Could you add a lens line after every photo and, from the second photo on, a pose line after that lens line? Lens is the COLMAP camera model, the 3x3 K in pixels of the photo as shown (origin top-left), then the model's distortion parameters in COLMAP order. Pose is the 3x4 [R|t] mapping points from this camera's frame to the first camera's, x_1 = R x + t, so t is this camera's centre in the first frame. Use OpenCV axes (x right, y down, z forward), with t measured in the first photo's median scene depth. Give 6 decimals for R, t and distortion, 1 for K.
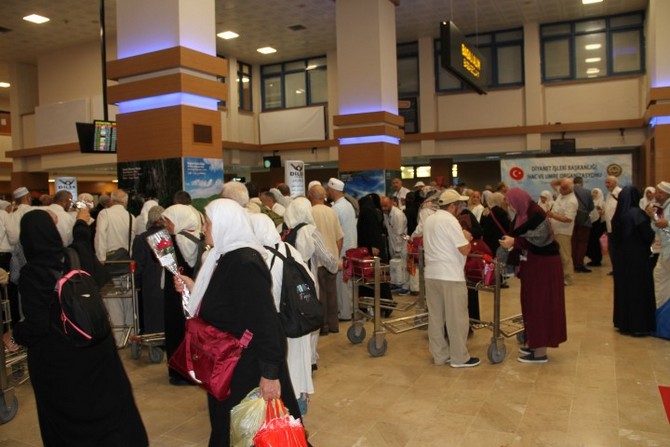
lens RADIAL K [[566.0, 0, 331.6], [0, 566.0, 227.4], [0, 0, 1]] dist [-0.164109, 0.143961]
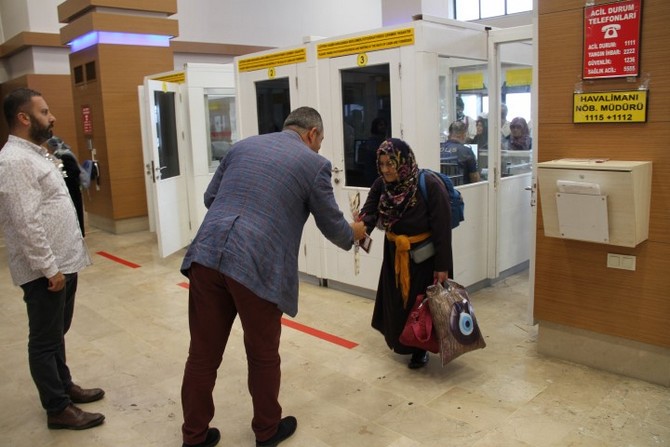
lens RADIAL K [[566.0, 0, 331.6], [0, 566.0, 227.4], [0, 0, 1]] dist [-0.164109, 0.143961]
pose [[0.353826, -0.154189, 0.922514, 0.021705], [0.083640, 0.987583, 0.132985, -0.017767], [-0.931564, 0.030105, 0.362329, 0.312575]]
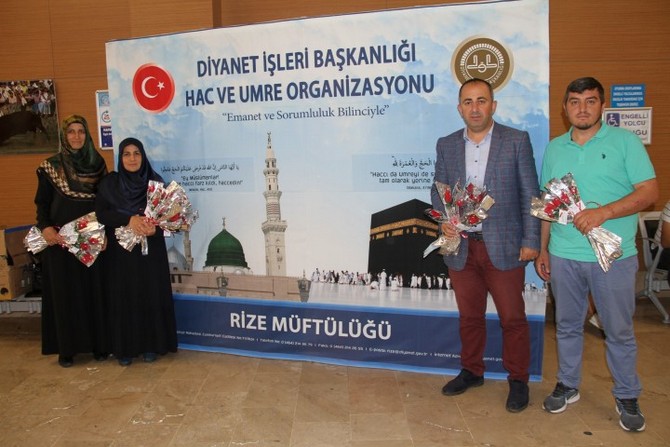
lens RADIAL K [[566.0, 0, 331.6], [0, 566.0, 227.4], [0, 0, 1]] dist [-0.164109, 0.143961]
pose [[0.987378, -0.018368, 0.157311, 0.293078], [0.007600, 0.997603, 0.068779, -0.034181], [-0.158197, -0.066715, 0.985151, 0.542824]]
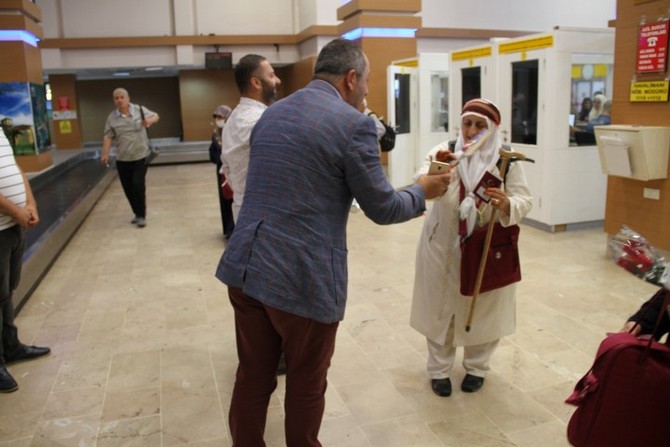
lens RADIAL K [[559.5, 0, 332.9], [0, 559.5, 227.5], [0, 0, 1]] dist [-0.167977, 0.139872]
pose [[0.732197, -0.138842, 0.666792, -0.076020], [0.048242, 0.987115, 0.152566, -0.006858], [-0.679383, -0.079541, 0.729460, 0.203288]]
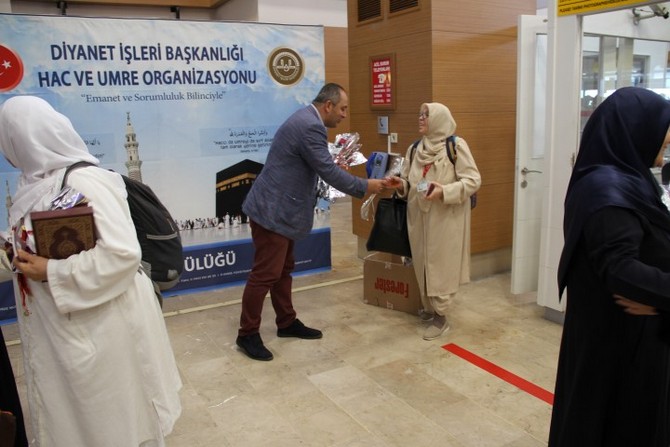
lens RADIAL K [[559.5, 0, 332.9], [0, 559.5, 227.5], [0, 0, 1]] dist [-0.167977, 0.139872]
pose [[0.572720, -0.153027, 0.805341, 0.154090], [0.059410, 0.987587, 0.145407, -0.034380], [-0.817595, -0.035432, 0.574702, 0.540438]]
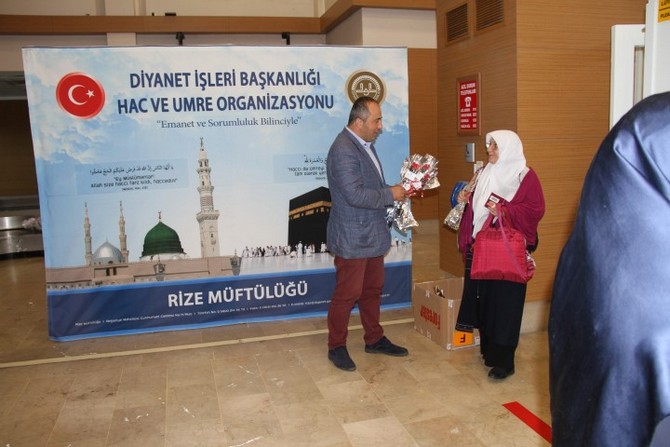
lens RADIAL K [[566.0, 0, 331.6], [0, 566.0, 227.4], [0, 0, 1]] dist [-0.164109, 0.143961]
pose [[0.754167, -0.094338, 0.649871, 0.181913], [0.049203, 0.994963, 0.087334, -0.034225], [-0.654837, -0.033889, 0.755010, 0.527263]]
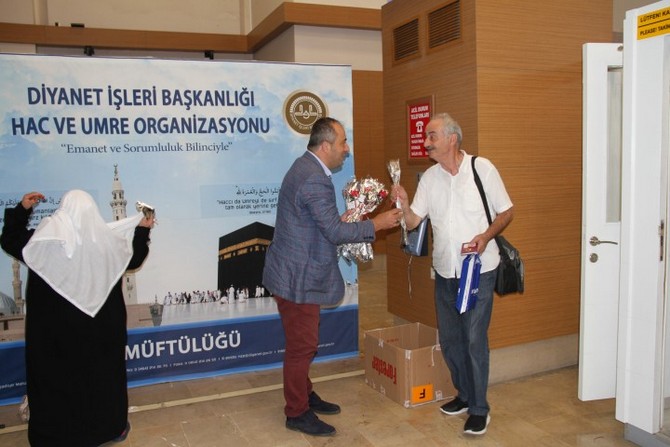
lens RADIAL K [[605.9, 0, 332.7], [0, 605.9, 228.6], [0, 0, 1]] dist [-0.142087, 0.167328]
pose [[0.664382, -0.062226, 0.744798, 0.188573], [0.050996, 0.997980, 0.037890, -0.035358], [-0.745652, 0.012808, 0.666213, 0.542664]]
